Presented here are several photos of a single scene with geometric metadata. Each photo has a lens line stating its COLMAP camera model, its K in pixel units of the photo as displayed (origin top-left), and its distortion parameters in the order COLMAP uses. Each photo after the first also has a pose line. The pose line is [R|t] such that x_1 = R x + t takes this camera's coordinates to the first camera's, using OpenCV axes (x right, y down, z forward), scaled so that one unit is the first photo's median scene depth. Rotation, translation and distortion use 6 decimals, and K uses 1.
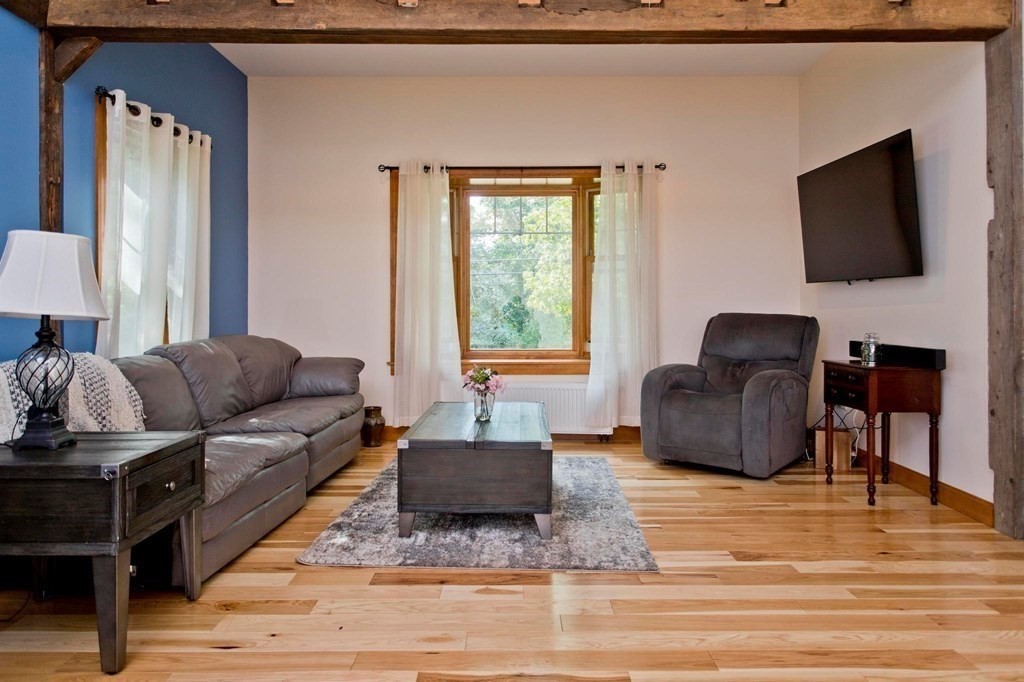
lens RADIAL K [[694.7, 0, 514.9], [0, 694.7, 301.9], [0, 0, 1]] dist [0.000674, 0.001083]
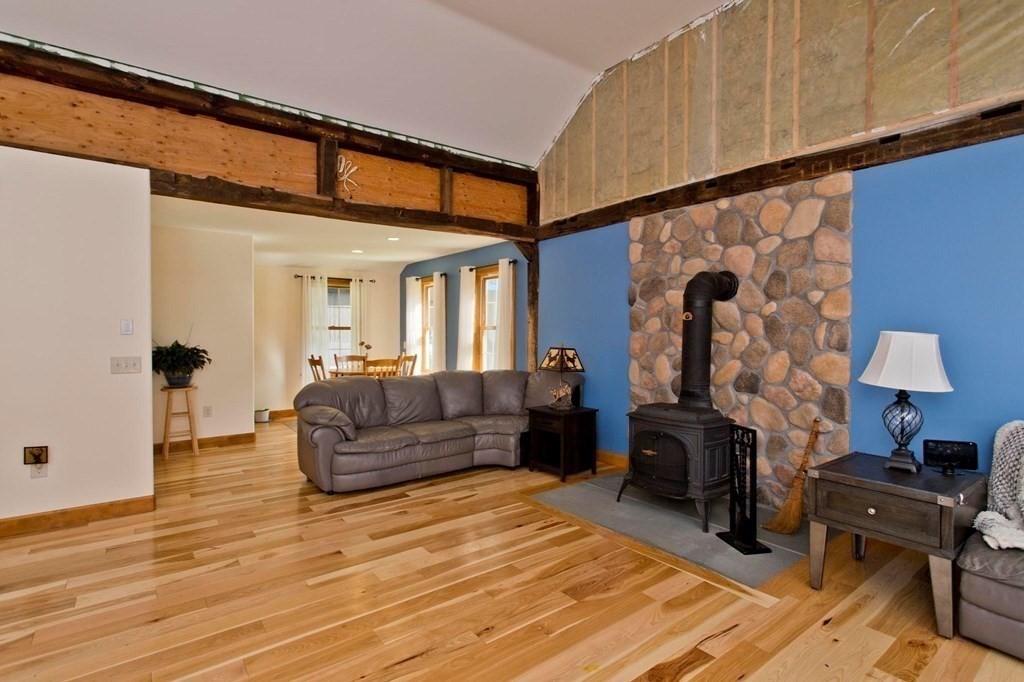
lens RADIAL K [[483.9, 0, 516.8], [0, 483.9, 335.0], [0, 0, 1]] dist [0.000781, 0.000337]
pose [[-0.781933, 0.006344, -0.623331, 0.474511], [0.008797, 0.999961, -0.000858, -0.068606], [0.623301, -0.006155, -0.781958, 0.924251]]
